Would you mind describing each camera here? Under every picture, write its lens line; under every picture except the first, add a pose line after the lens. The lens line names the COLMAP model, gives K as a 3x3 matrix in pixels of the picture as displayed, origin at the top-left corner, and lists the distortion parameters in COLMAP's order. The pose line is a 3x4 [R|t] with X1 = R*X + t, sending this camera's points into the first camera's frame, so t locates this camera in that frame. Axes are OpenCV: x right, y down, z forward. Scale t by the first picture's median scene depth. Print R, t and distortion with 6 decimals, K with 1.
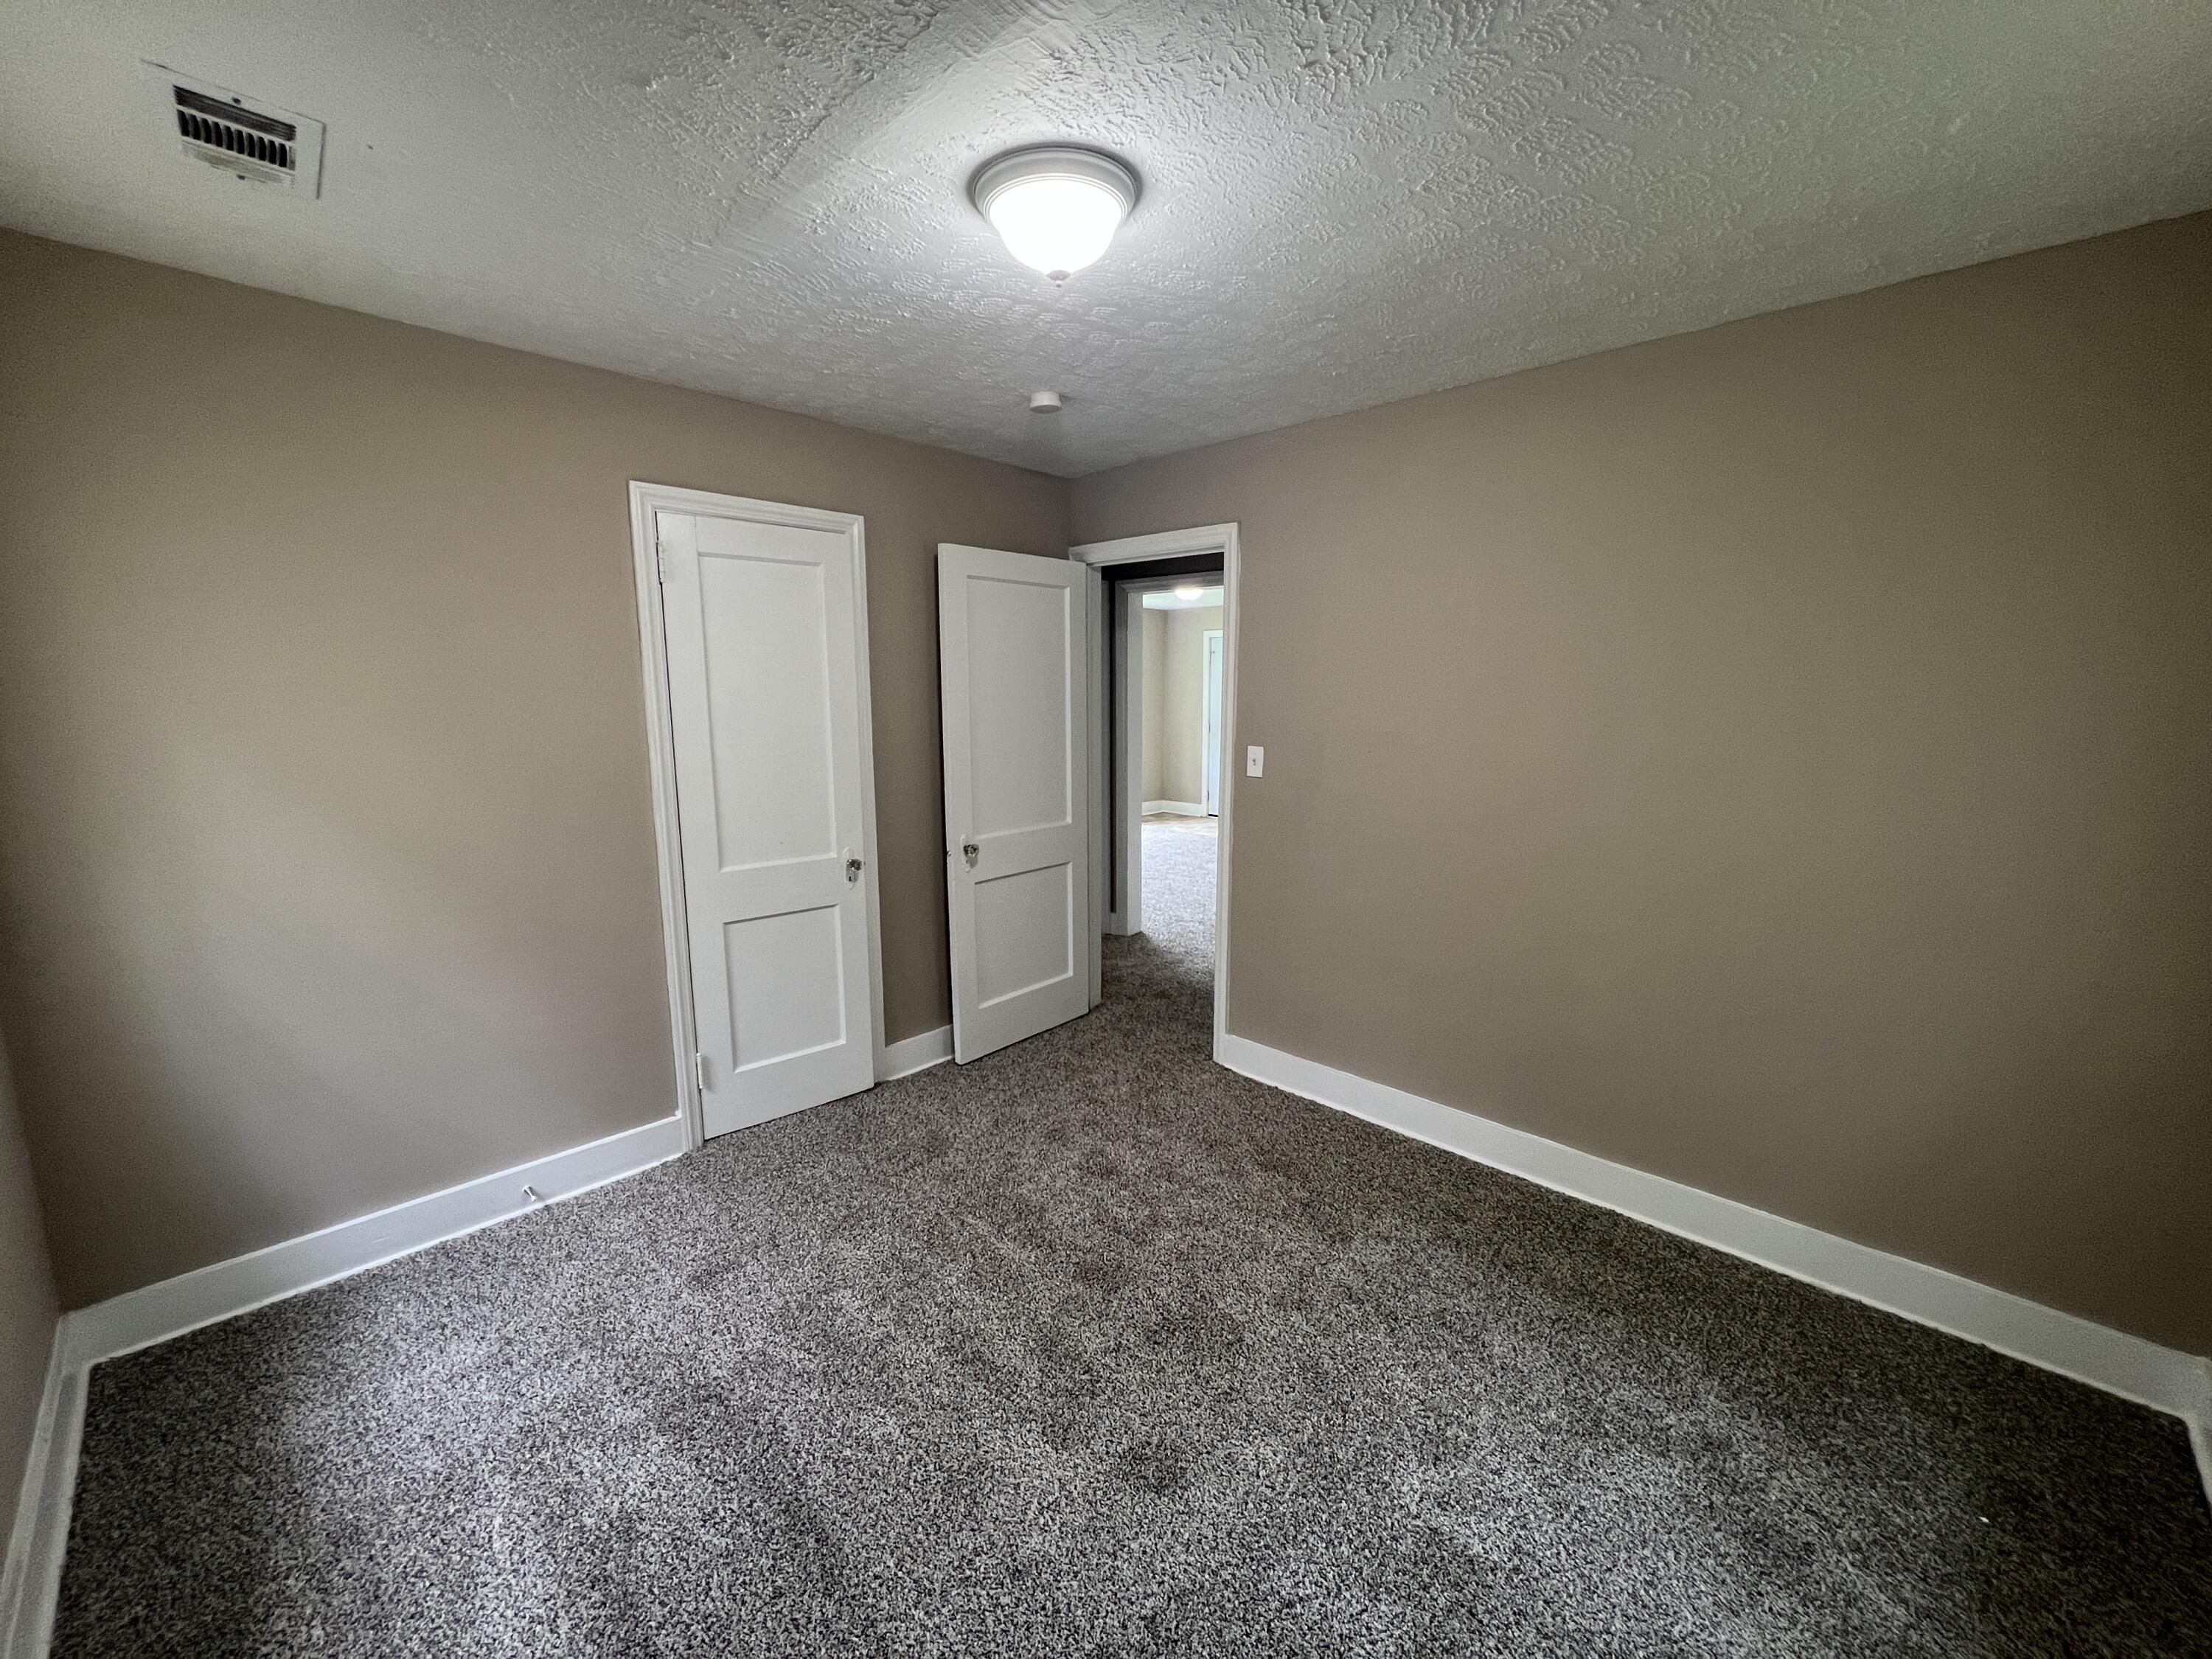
lens RADIAL K [[878.7, 0, 1106.0], [0, 878.7, 829.5], [0, 0, 1]] dist [-0.000931, -0.000304]
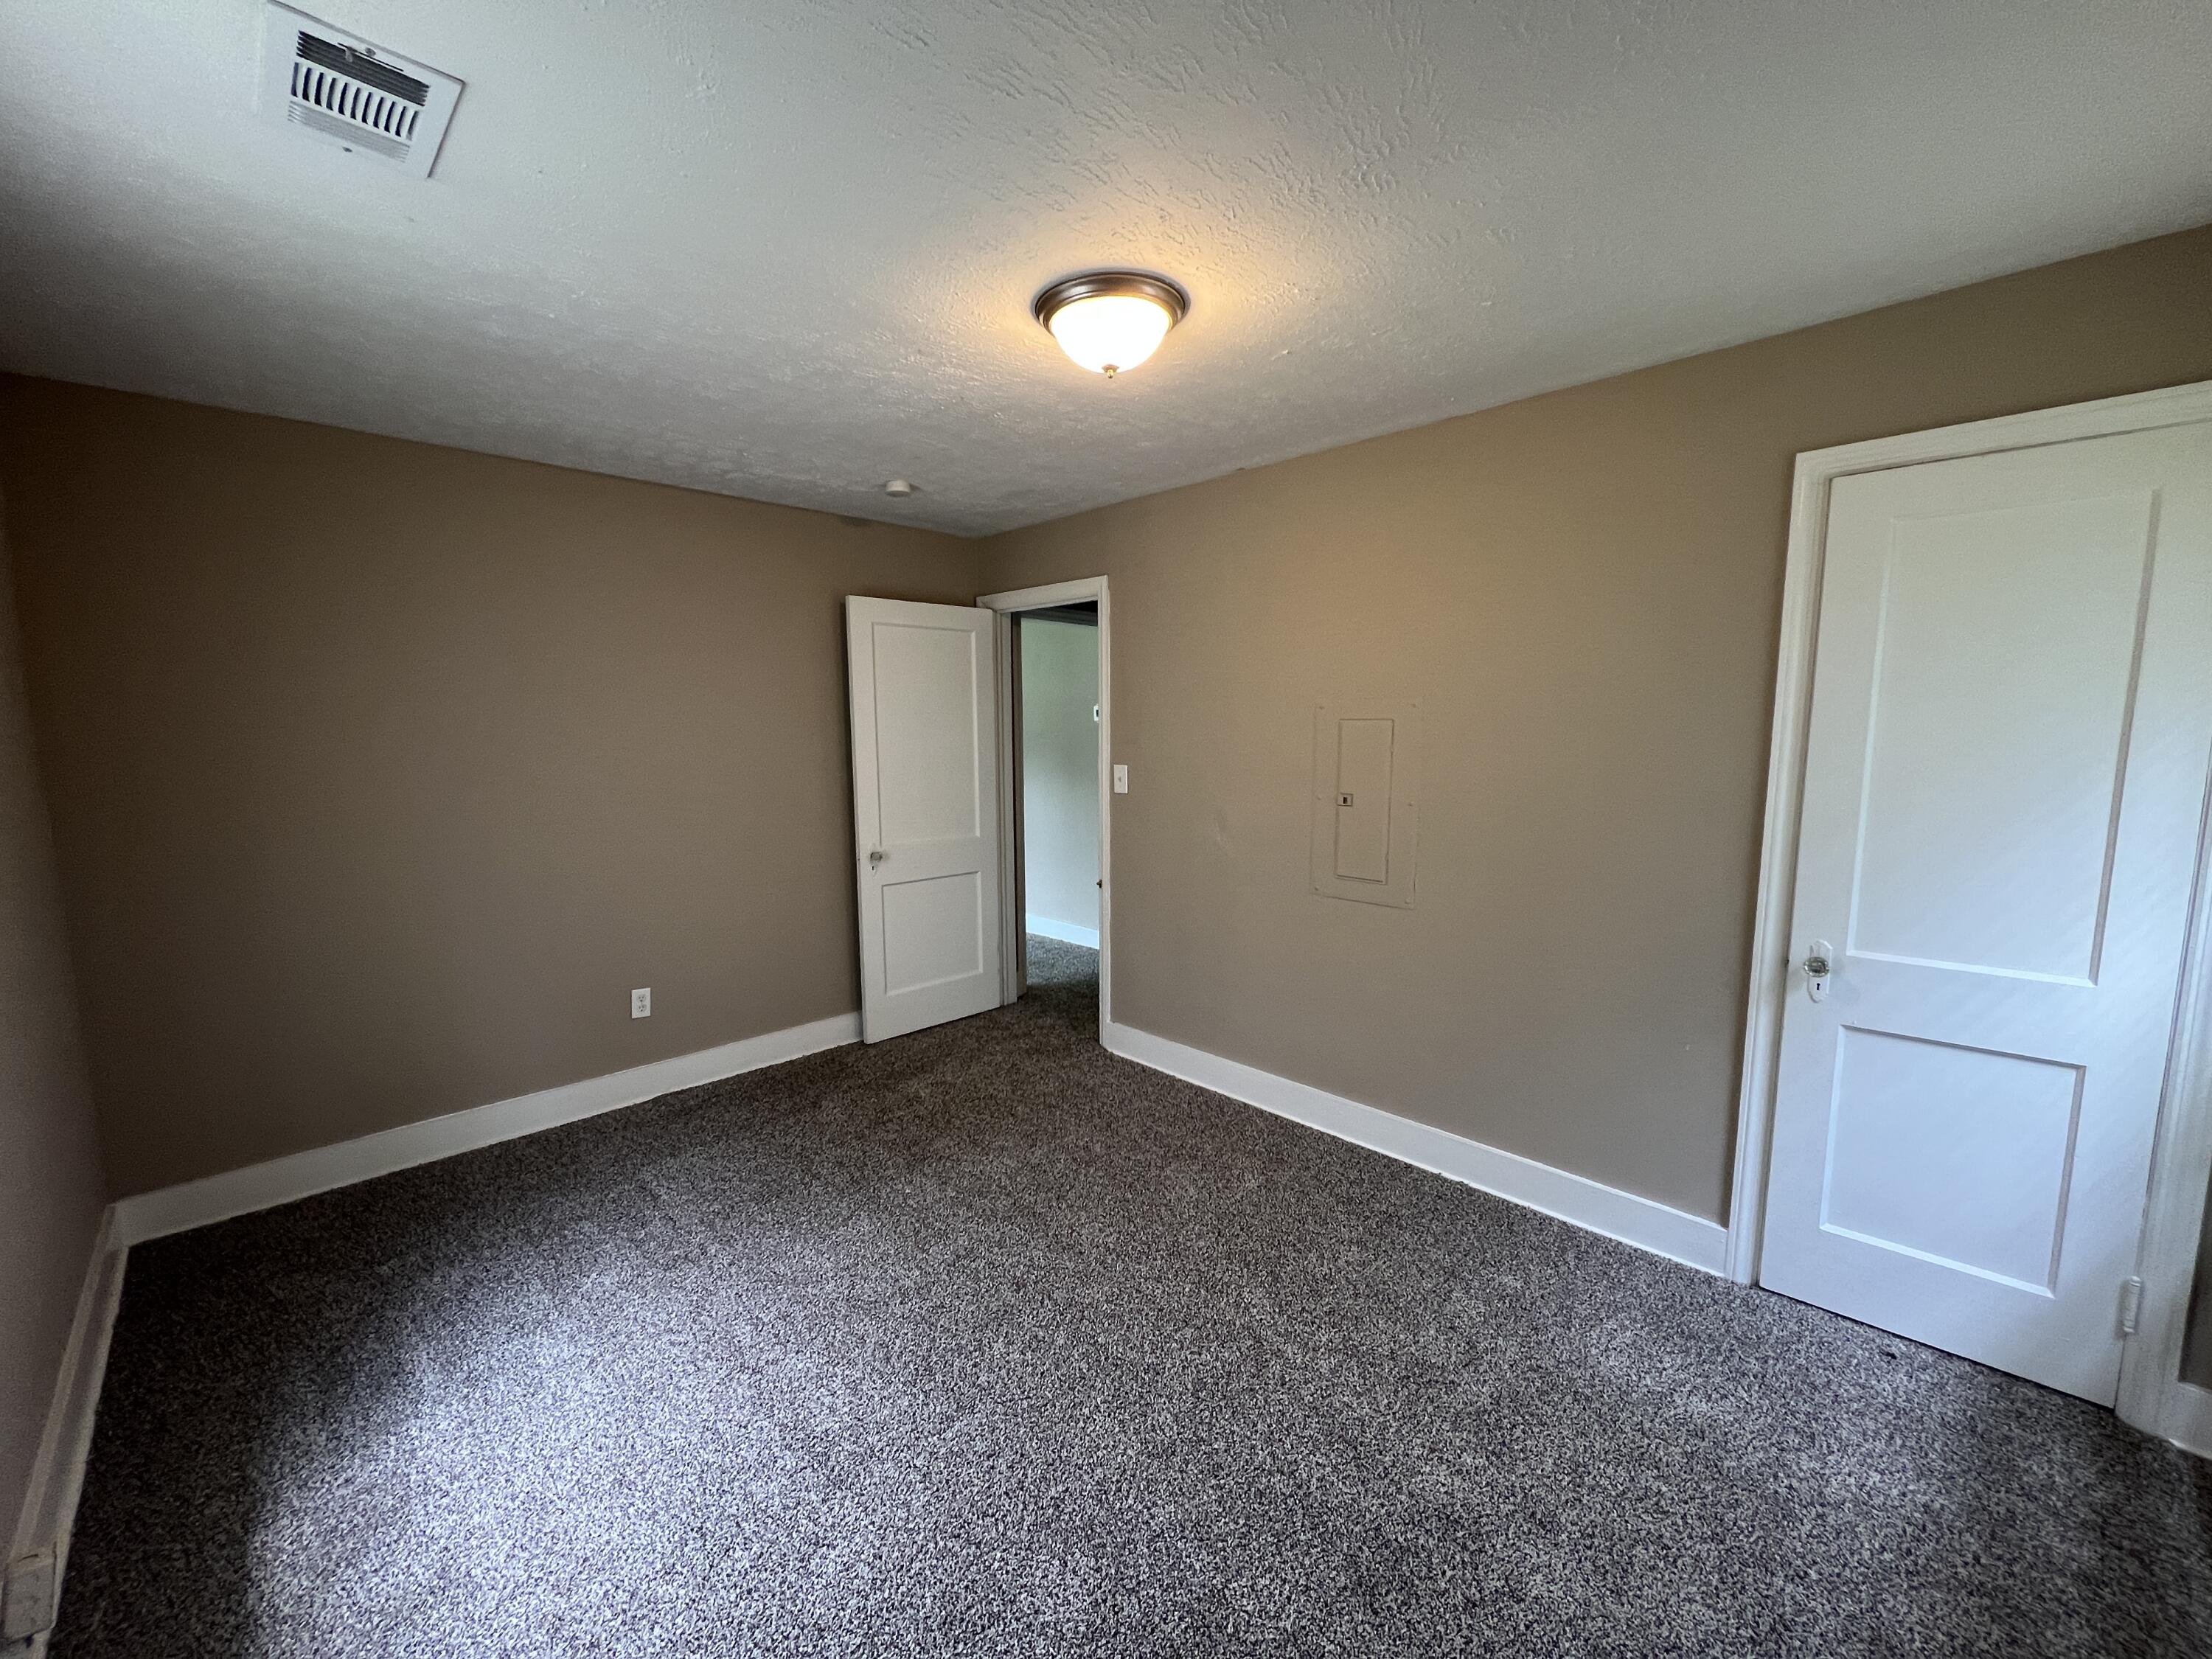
lens RADIAL K [[906.1, 0, 1106.0], [0, 906.1, 829.5], [0, 0, 1]] dist [0.012215, 0.000199]
pose [[0.999220, -0.004824, -0.039196, 0.190074], [0.003113, 0.999044, -0.043615, 0.038820], [0.039369, 0.043459, 0.998279, -0.183381]]
